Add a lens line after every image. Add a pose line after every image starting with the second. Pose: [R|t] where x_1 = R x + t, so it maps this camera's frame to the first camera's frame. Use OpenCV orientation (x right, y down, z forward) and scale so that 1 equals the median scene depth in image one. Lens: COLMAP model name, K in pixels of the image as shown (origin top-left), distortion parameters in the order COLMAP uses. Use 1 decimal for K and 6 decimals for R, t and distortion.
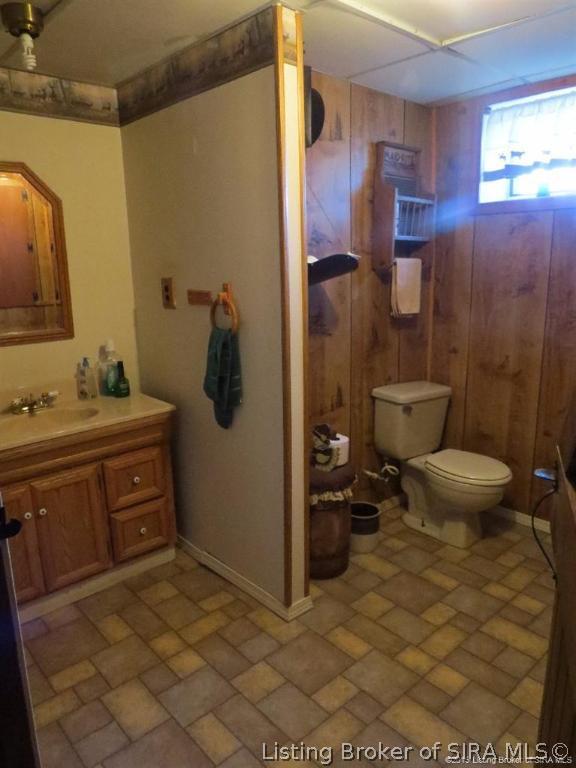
lens RADIAL K [[545.4, 0, 295.7], [0, 545.4, 383.5], [0, 0, 1]] dist [-0.032246, 0.006094]
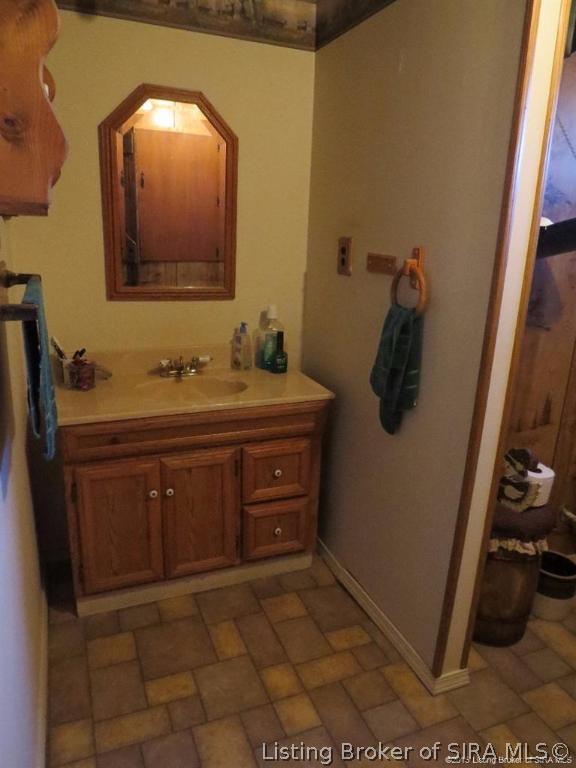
lens RADIAL K [[545.4, 0, 290.1], [0, 545.4, 382.0], [0, 0, 1]] dist [-0.032246, 0.006094]
pose [[0.935640, 0.146705, -0.321022, -0.022327], [-0.131573, 0.988940, 0.068461, -0.025403], [0.327515, -0.021817, 0.944594, 0.207530]]
